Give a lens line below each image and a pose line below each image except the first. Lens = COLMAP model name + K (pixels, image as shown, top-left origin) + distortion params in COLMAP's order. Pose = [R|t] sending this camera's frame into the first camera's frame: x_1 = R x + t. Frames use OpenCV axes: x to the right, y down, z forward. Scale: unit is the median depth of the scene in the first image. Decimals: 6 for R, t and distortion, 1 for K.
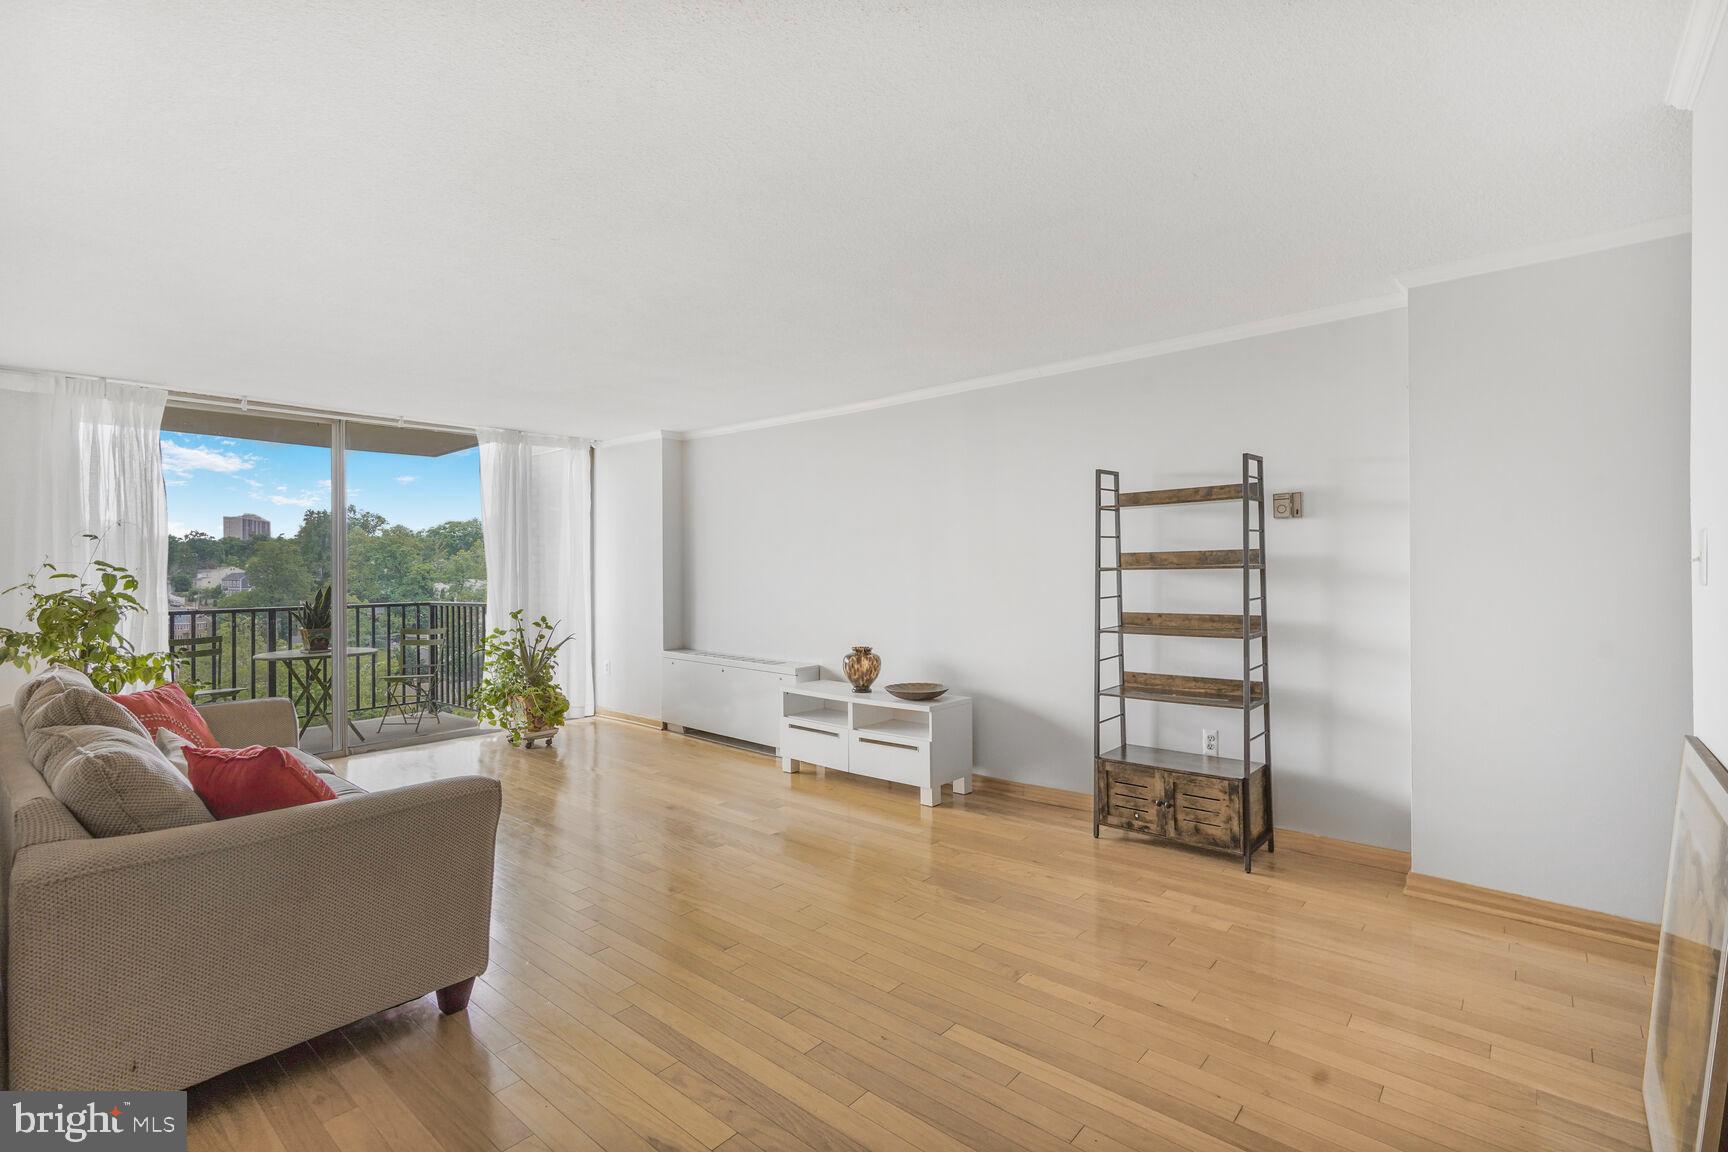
lens RADIAL K [[789.2, 0, 857.1], [0, 789.2, 564.0], [0, 0, 1]] dist [-0.000568, 0.009334]
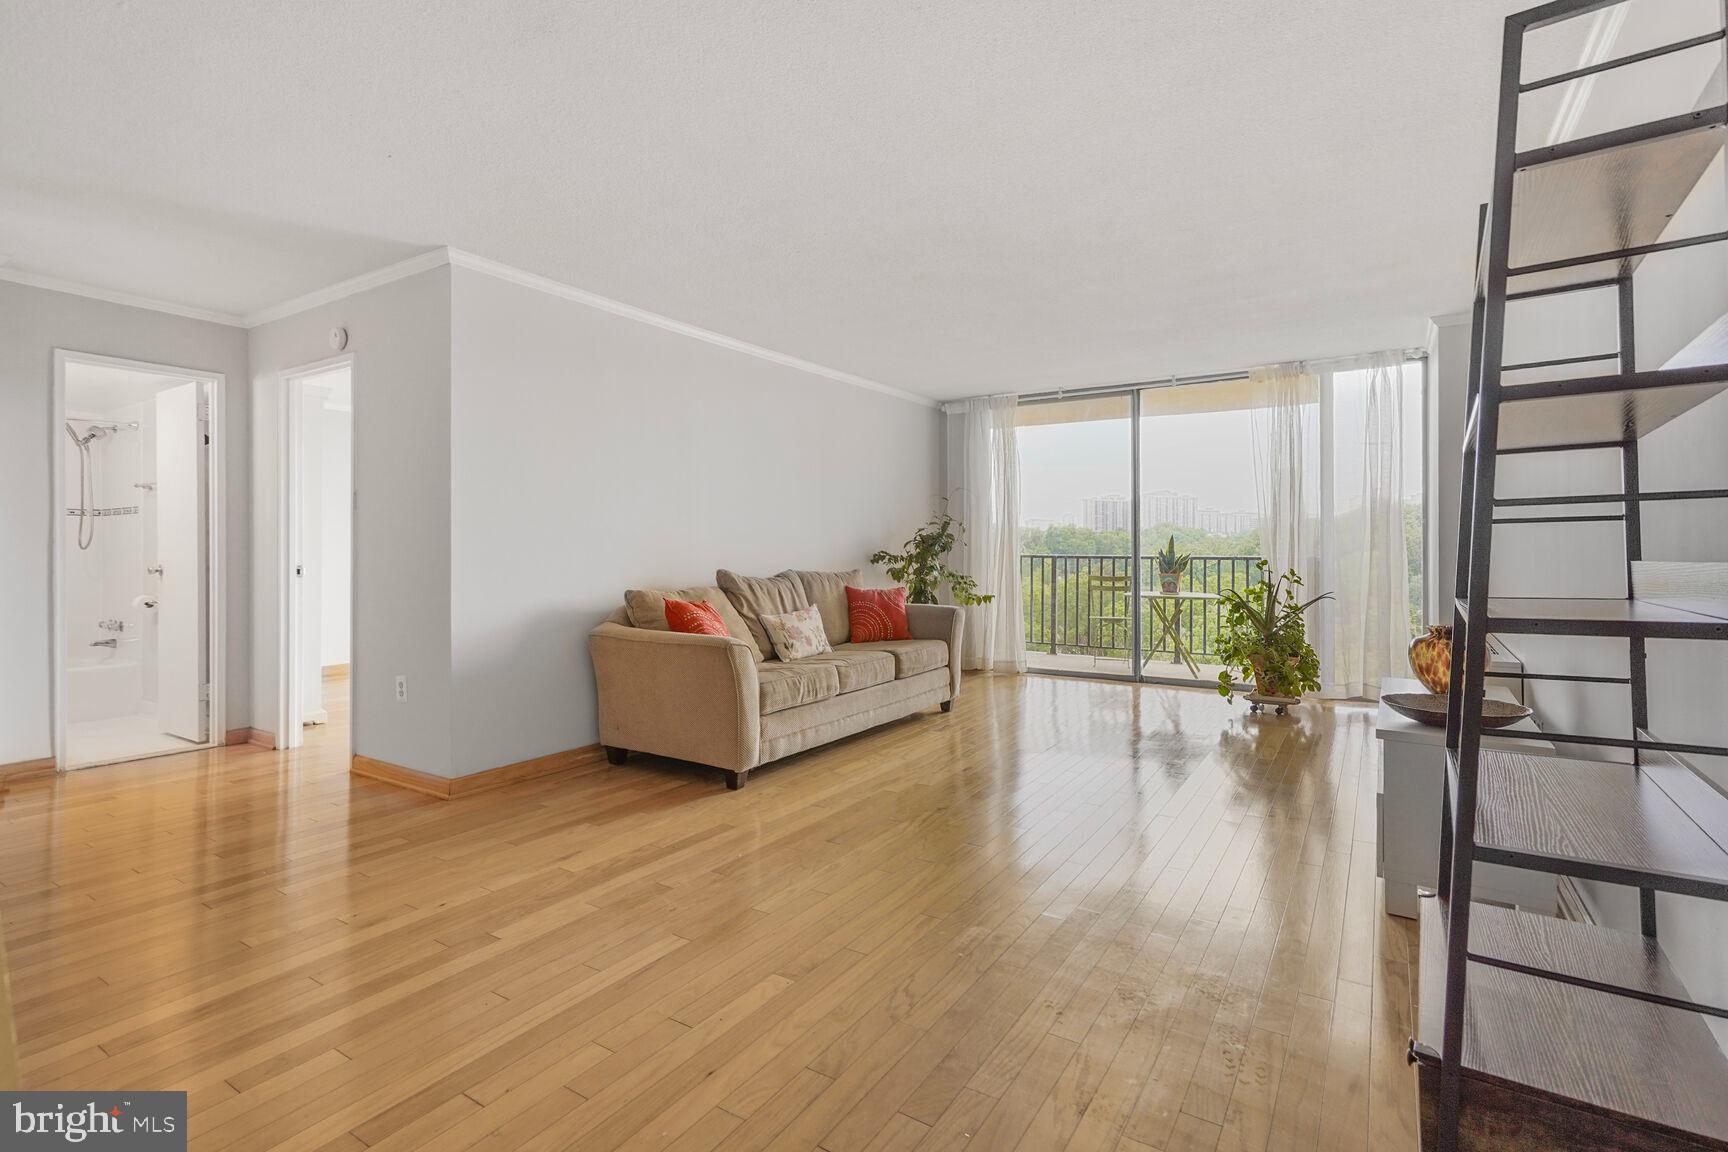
lens RADIAL K [[818.5, 0, 856.1], [0, 818.5, 541.9], [0, 0, 1]] dist [-0.000445, 0.000062]
pose [[0.138521, 0.000384, -0.990359, 0.547114], [0.005754, 0.999983, 0.001192, 0.041653], [0.990343, -0.005864, 0.138516, 0.505003]]
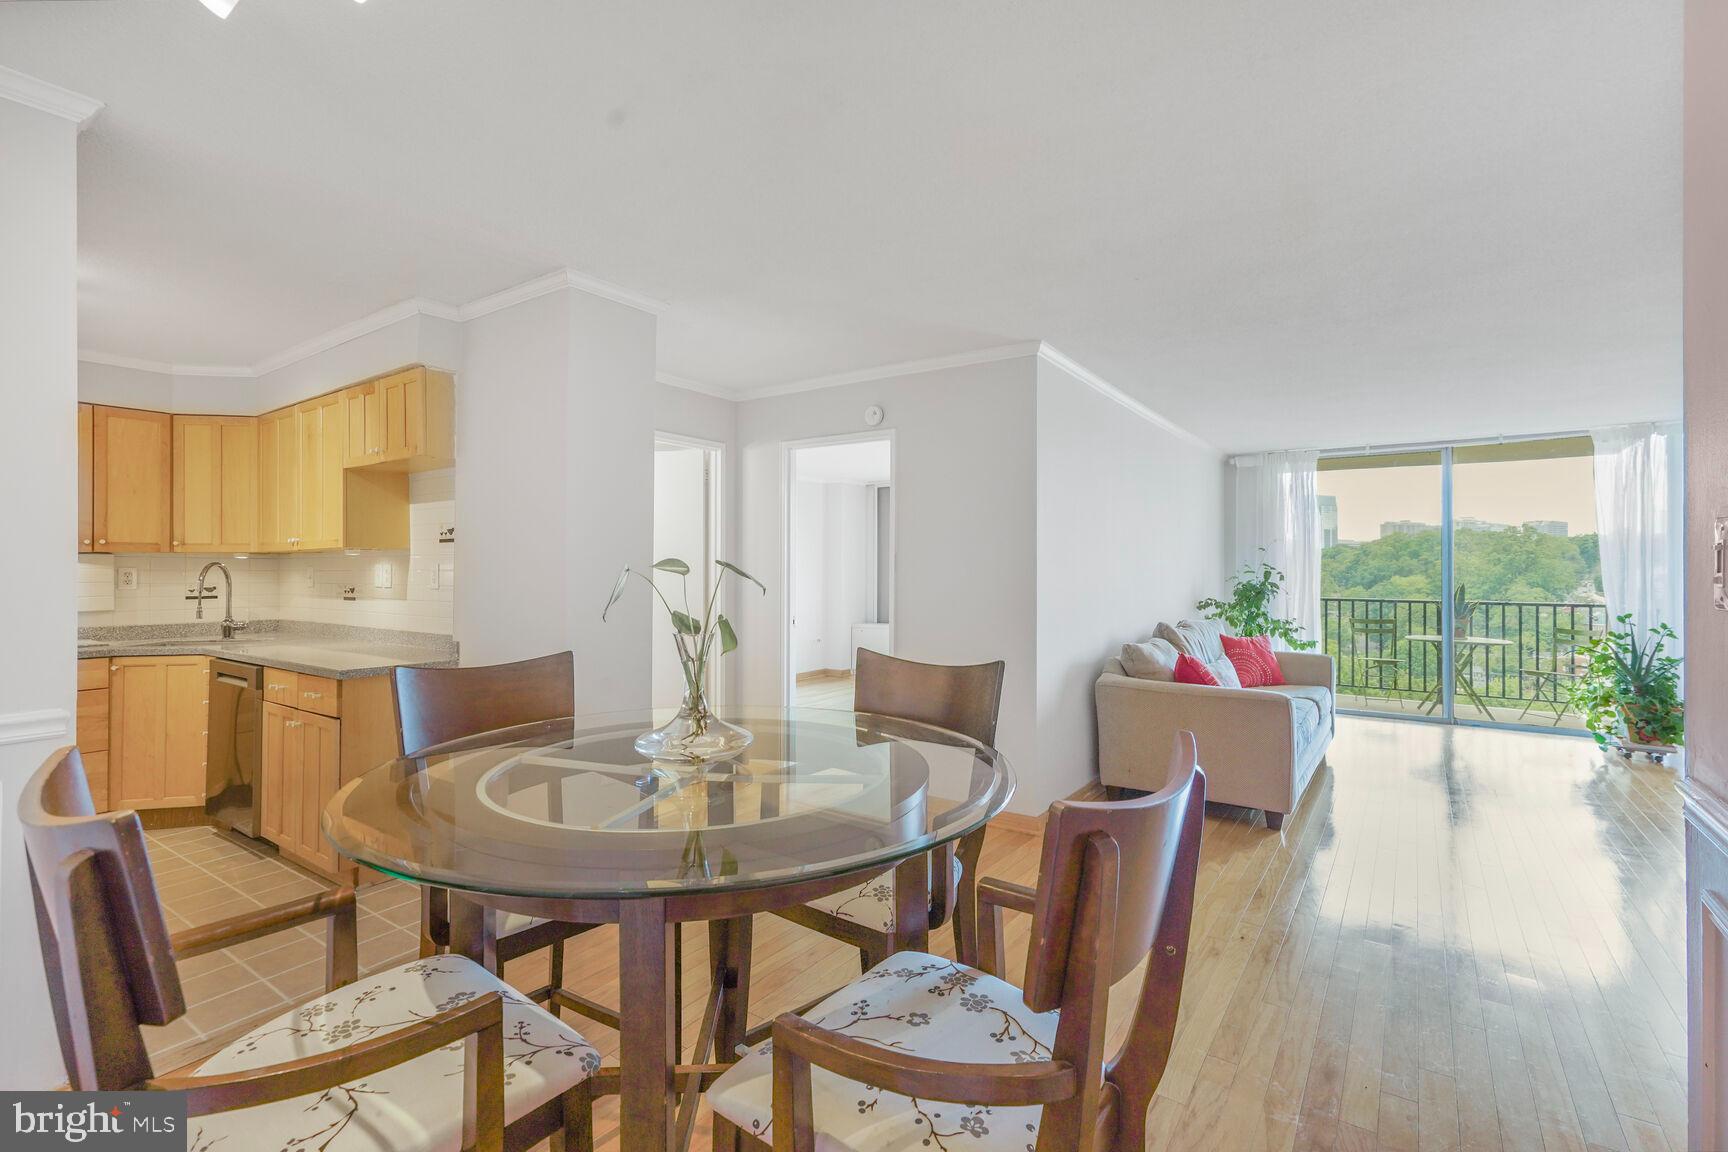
lens RADIAL K [[789.2, 0, 857.1], [0, 789.2, 564.0], [0, 0, 1]] dist [-0.000568, 0.009334]
pose [[0.105905, 0.001673, -0.994375, 0.538170], [-0.001014, 0.999998, 0.001574, -0.003580], [0.994376, 0.000842, 0.105906, -0.039094]]
